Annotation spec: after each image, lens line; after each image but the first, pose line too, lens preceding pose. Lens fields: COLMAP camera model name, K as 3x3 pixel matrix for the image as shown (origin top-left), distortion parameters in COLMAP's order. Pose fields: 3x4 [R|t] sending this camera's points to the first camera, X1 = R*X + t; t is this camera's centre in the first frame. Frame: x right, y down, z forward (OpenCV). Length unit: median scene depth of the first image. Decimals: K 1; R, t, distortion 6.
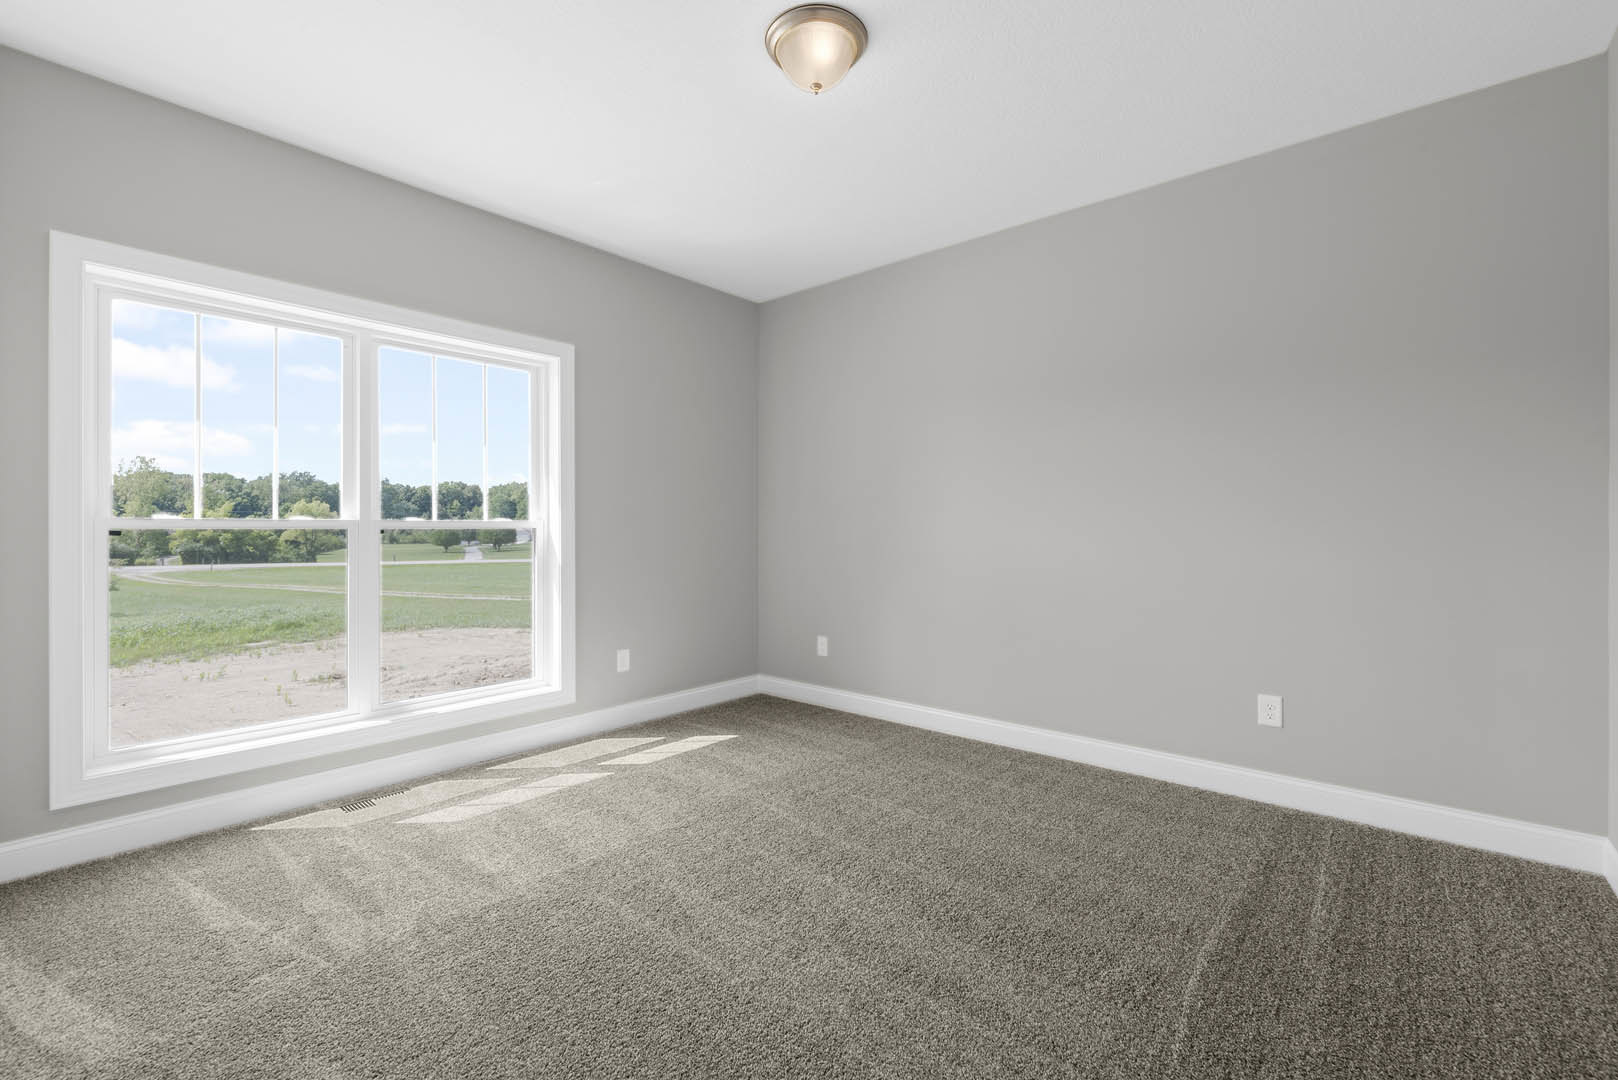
lens RADIAL K [[704.0, 0, 804.9], [0, 704.0, 521.0], [0, 0, 1]] dist [0.008596, 0.000068]
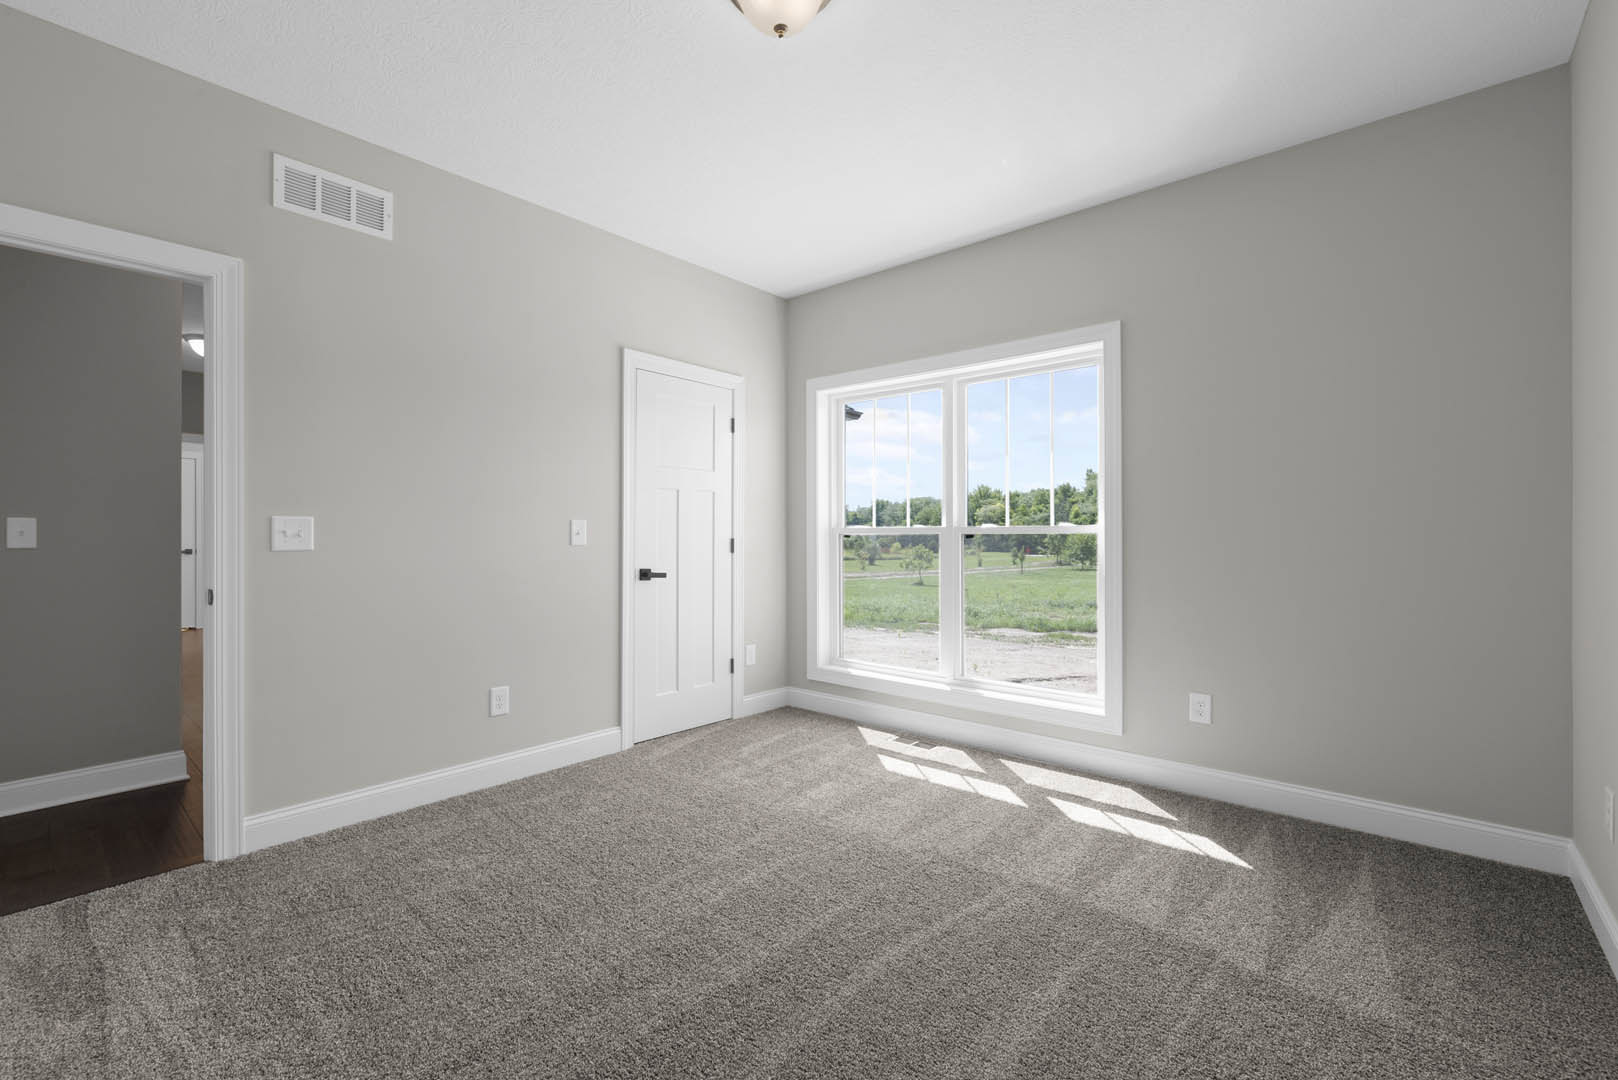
lens RADIAL K [[704.0, 0, 809.0], [0, 704.0, 534.3], [0, 0, 1]] dist [0.008596, 0.000068]
pose [[0.006414, 0.001907, -0.999978, 0.618989], [0.009244, 0.999955, 0.001966, 0.006111], [0.999937, -0.009257, 0.006396, 0.714009]]
